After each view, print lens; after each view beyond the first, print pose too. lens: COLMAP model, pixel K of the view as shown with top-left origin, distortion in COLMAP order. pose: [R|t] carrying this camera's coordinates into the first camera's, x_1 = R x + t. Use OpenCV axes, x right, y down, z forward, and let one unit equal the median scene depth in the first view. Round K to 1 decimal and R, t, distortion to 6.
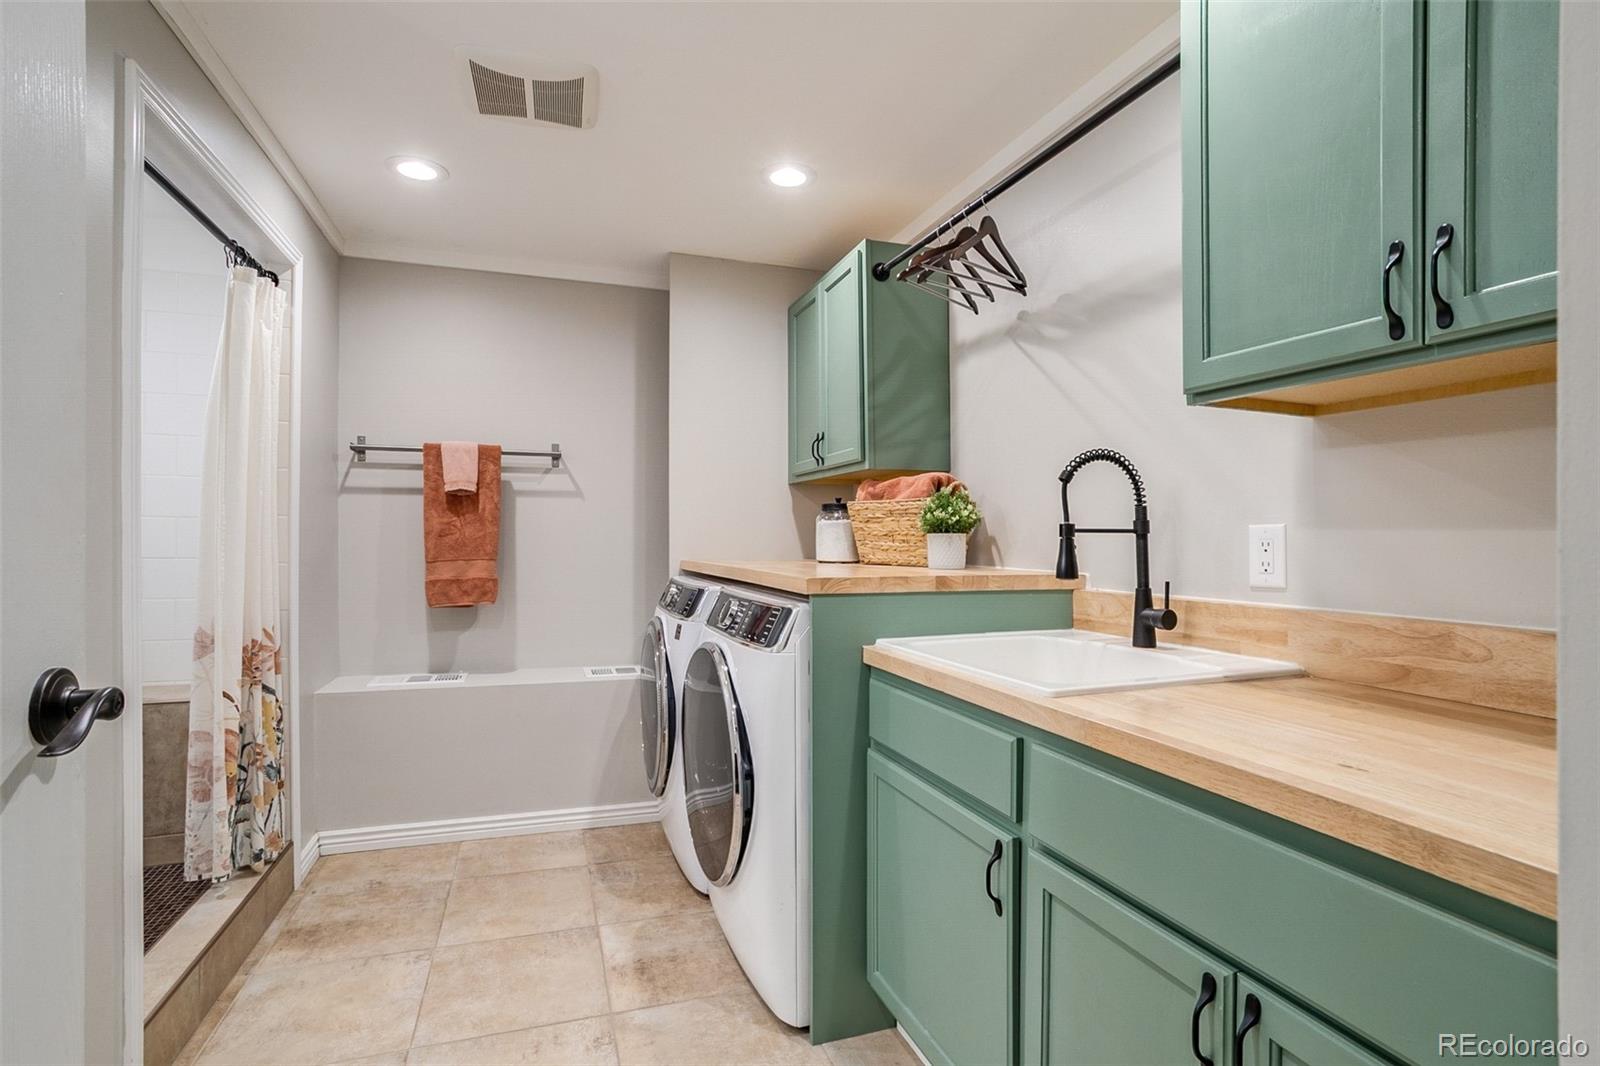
lens RADIAL K [[773.1, 0, 800.3], [0, 773.1, 535.3], [0, 0, 1]] dist [-0.043851, 0.022370]
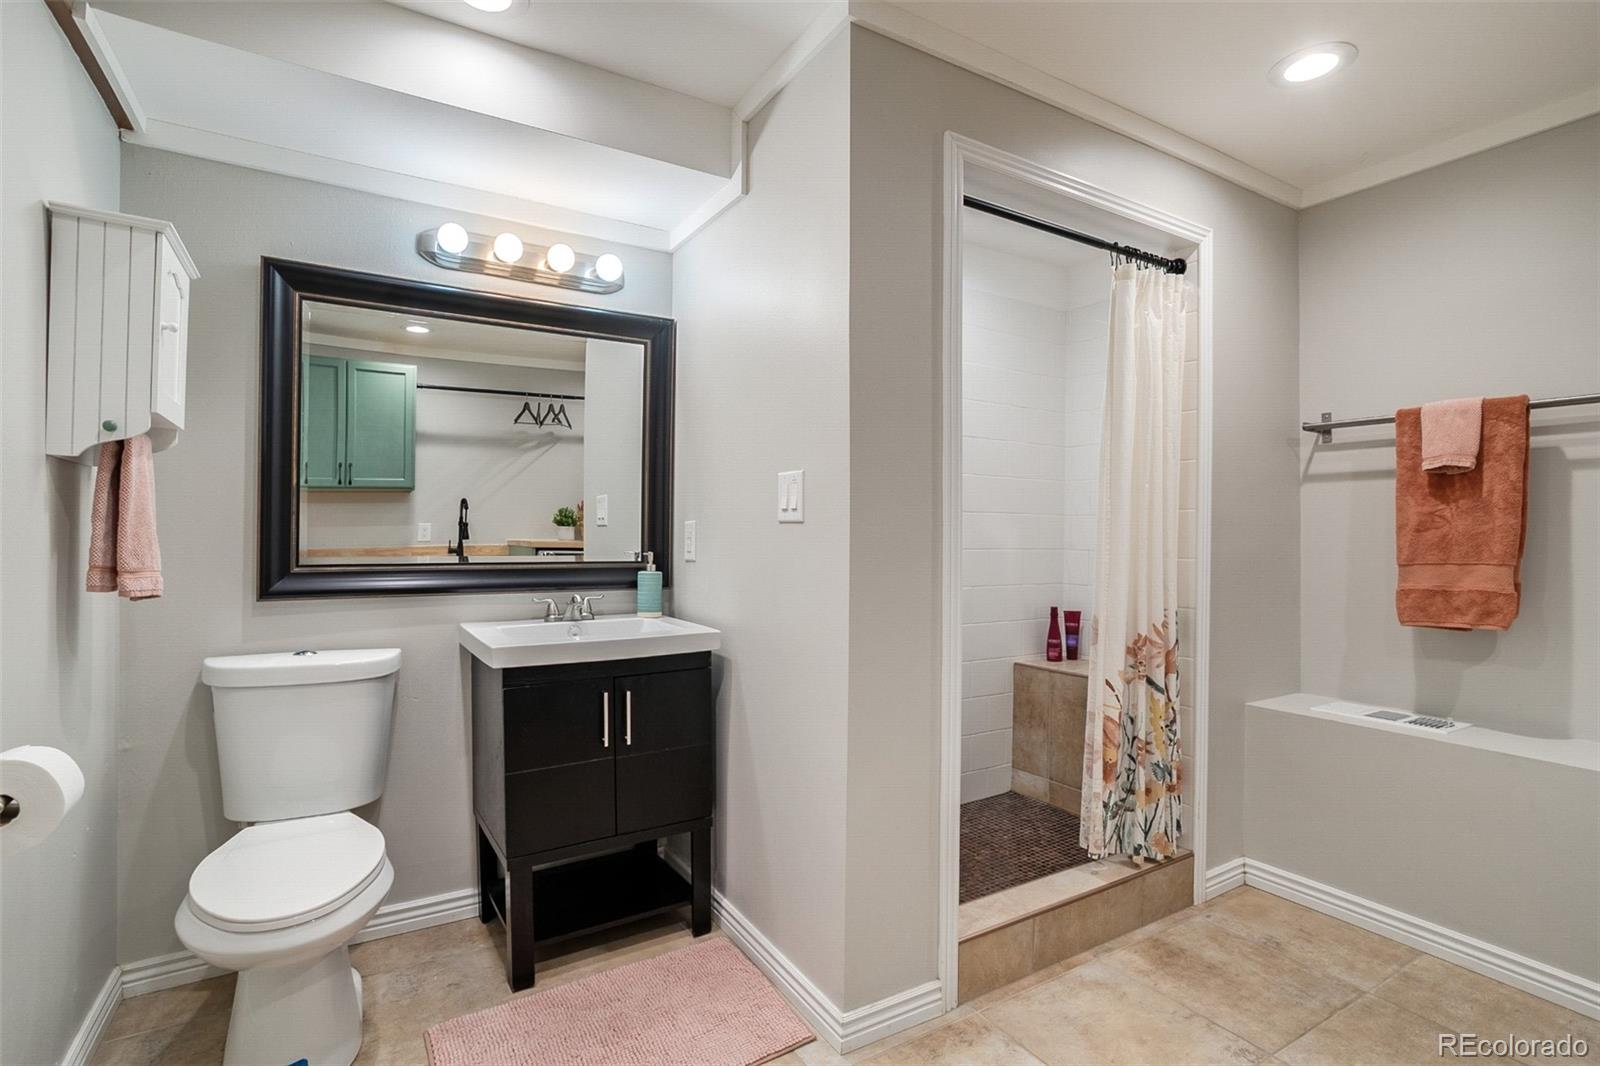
lens RADIAL K [[773.1, 0, 802.4], [0, 773.1, 538.0], [0, 0, 1]] dist [-0.043851, 0.022370]
pose [[0.203995, 0.001836, -0.978970, 0.150553], [-0.002017, 0.999997, 0.001455, 0.009200], [0.978970, 0.001677, 0.203998, 0.304314]]
